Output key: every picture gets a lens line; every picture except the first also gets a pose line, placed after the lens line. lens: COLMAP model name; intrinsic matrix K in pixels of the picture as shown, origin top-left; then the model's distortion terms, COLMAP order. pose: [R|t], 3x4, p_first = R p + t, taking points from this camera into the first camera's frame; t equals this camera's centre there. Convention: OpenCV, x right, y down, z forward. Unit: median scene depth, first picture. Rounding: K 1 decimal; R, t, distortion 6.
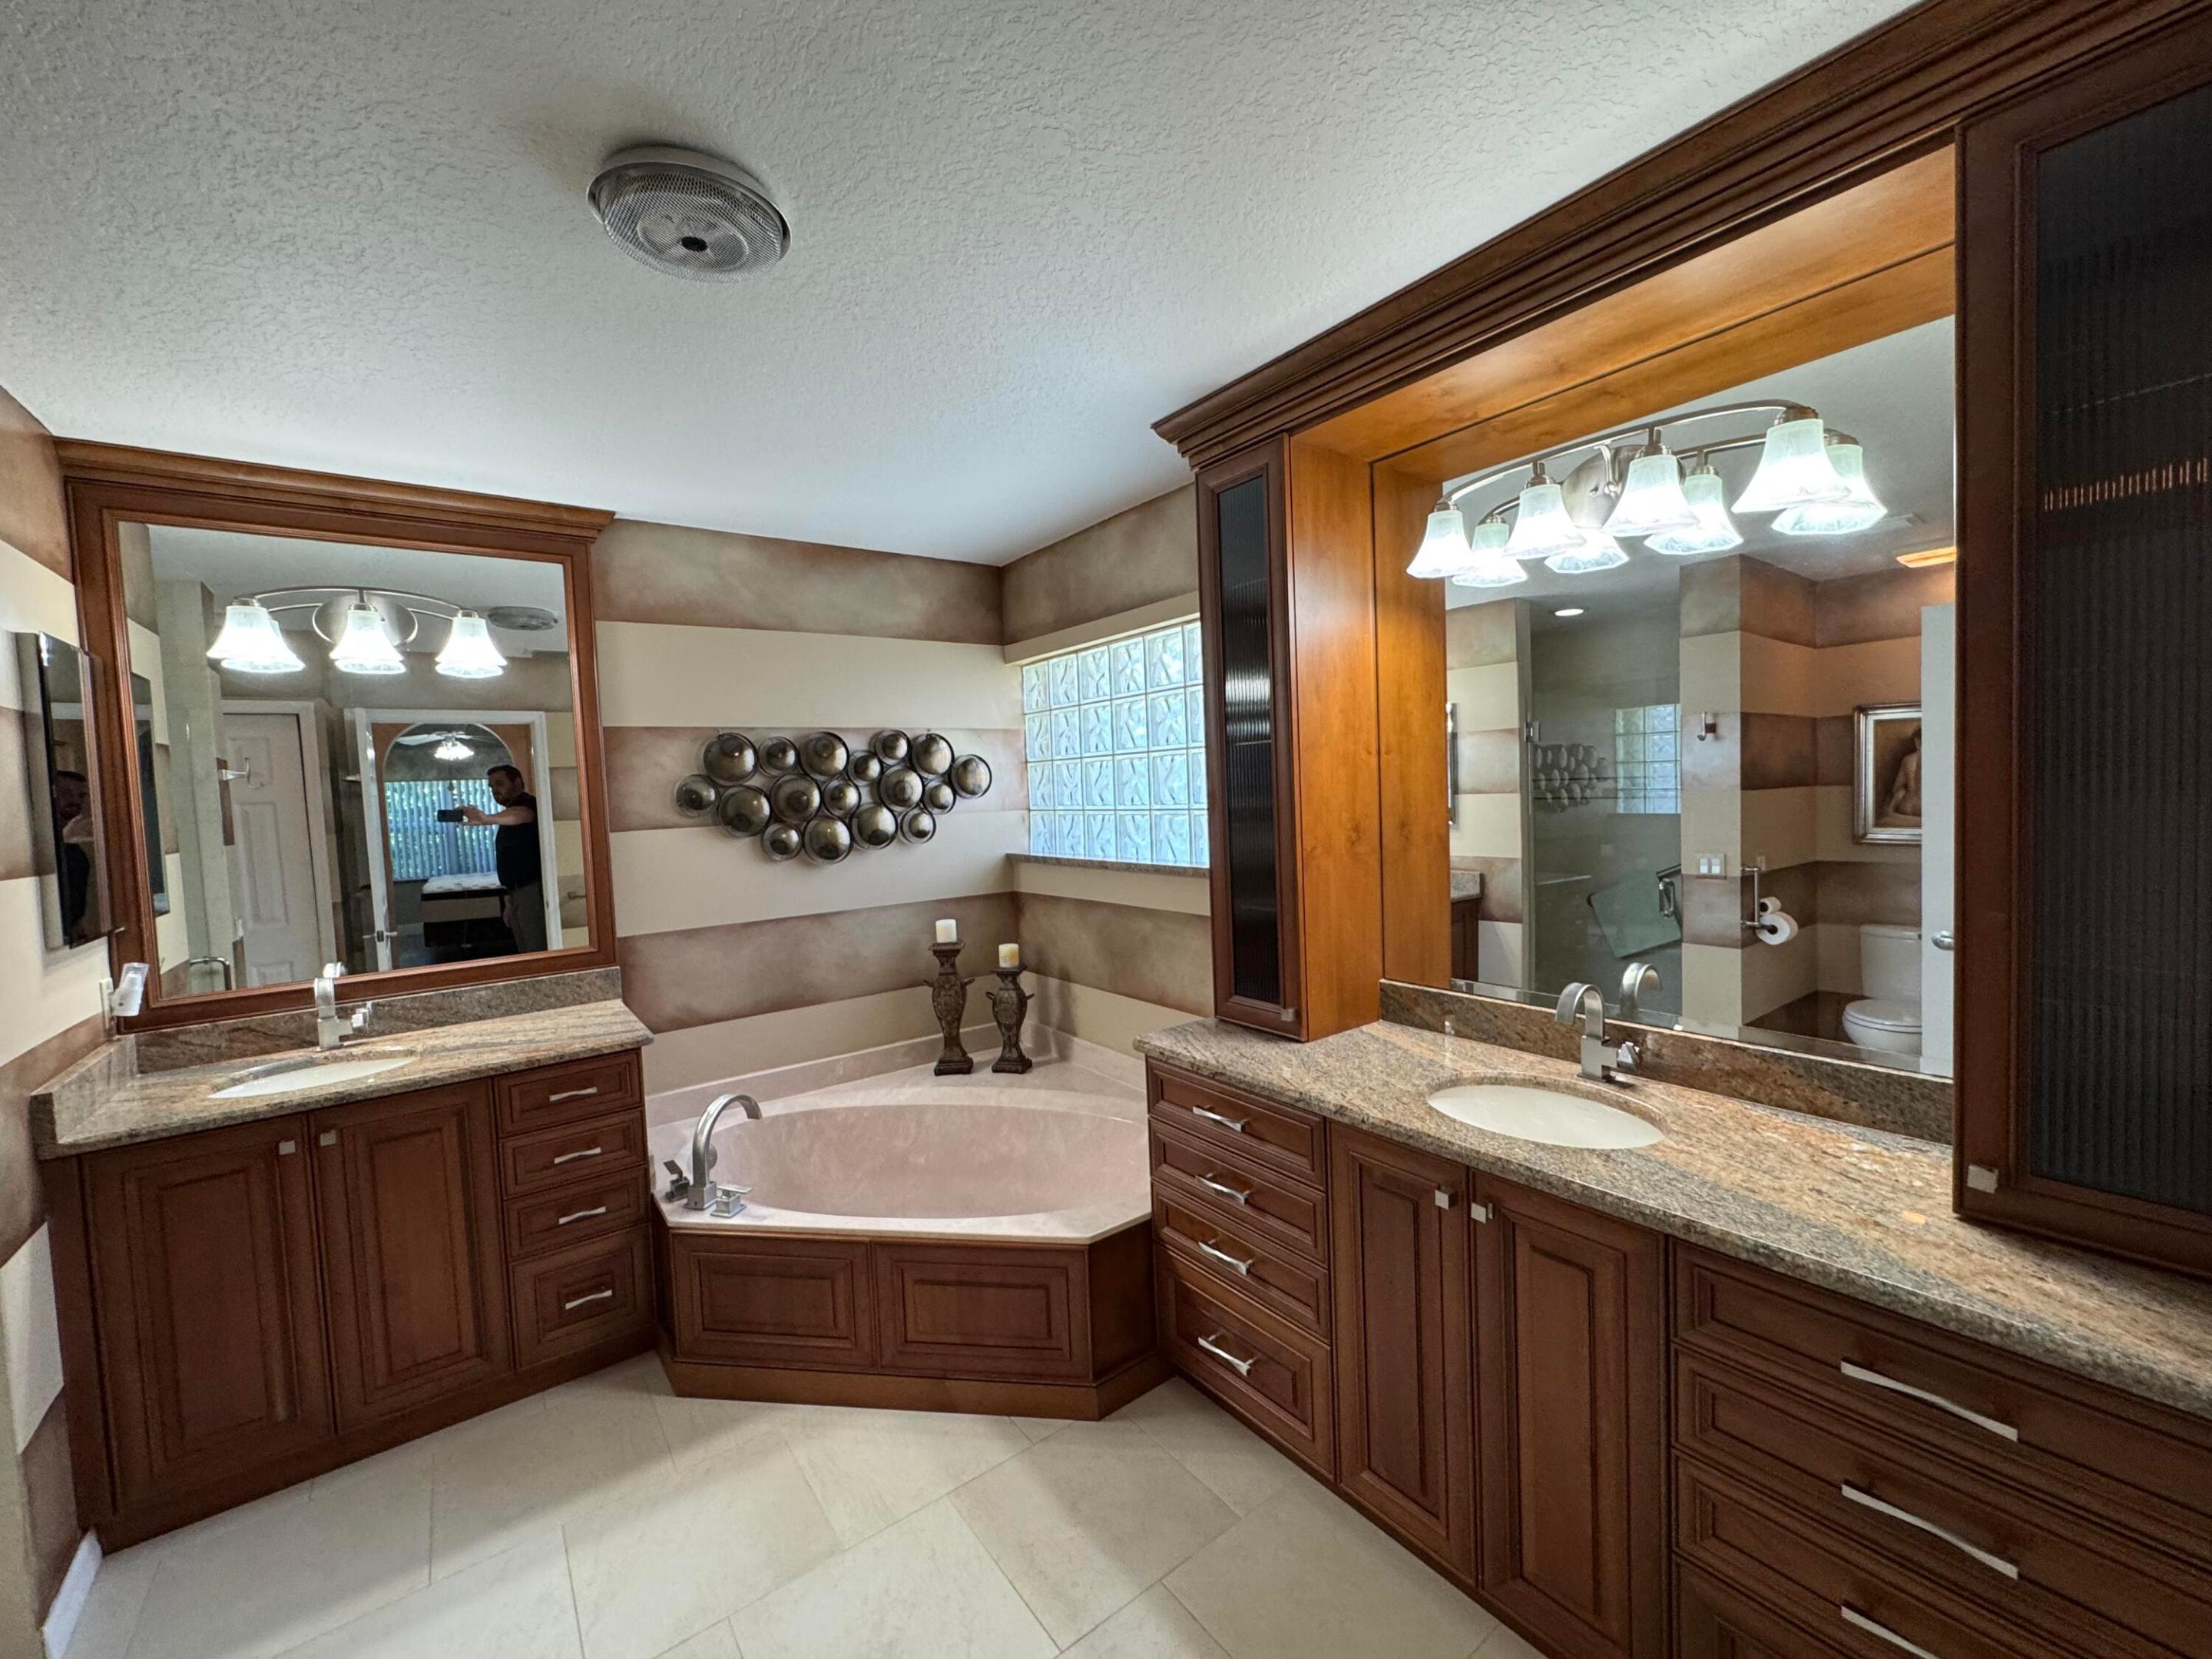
lens RADIAL K [[884.1, 0, 1104.8], [0, 884.1, 825.1], [0, 0, 1]] dist [-0.000149, 0.000243]
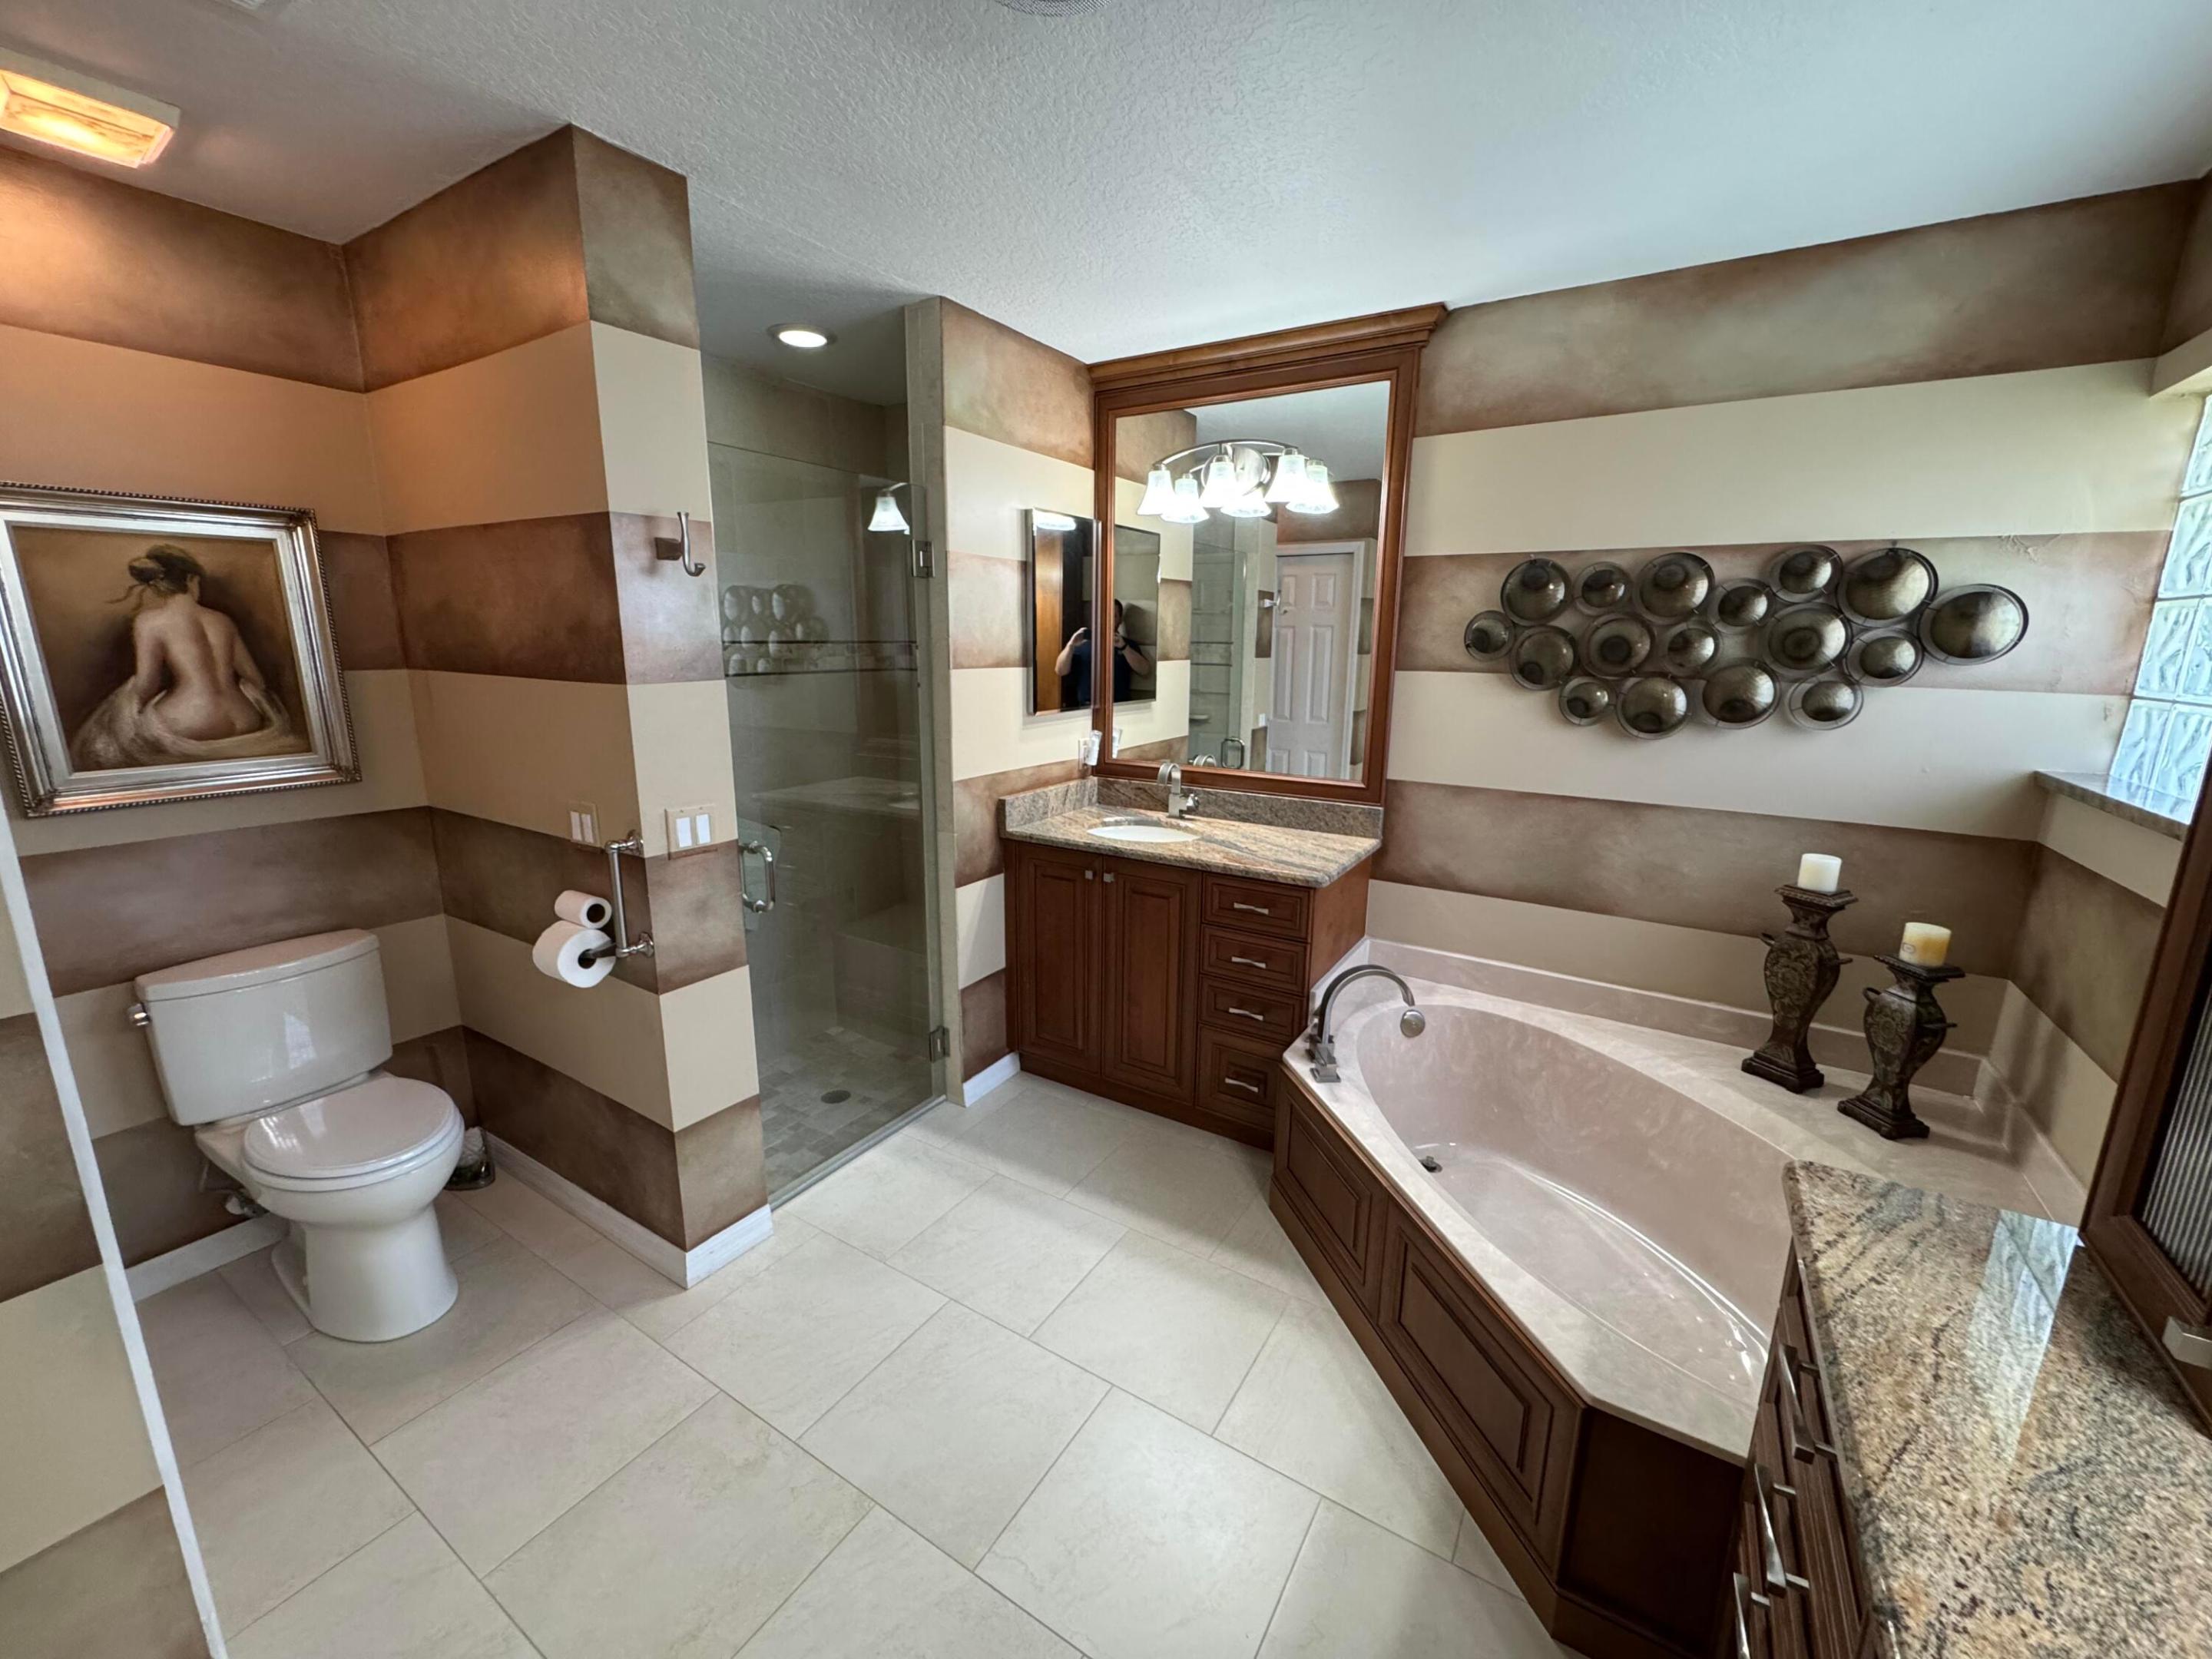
lens RADIAL K [[886.4, 0, 1104.4], [0, 886.4, 825.9], [0, 0, 1]] dist [-0.001318, 0.000392]
pose [[0.361310, 0.240407, -0.900922, 0.230121], [-0.068278, 0.970419, 0.231570, -0.028569], [0.929943, -0.022156, 0.367037, 0.332924]]
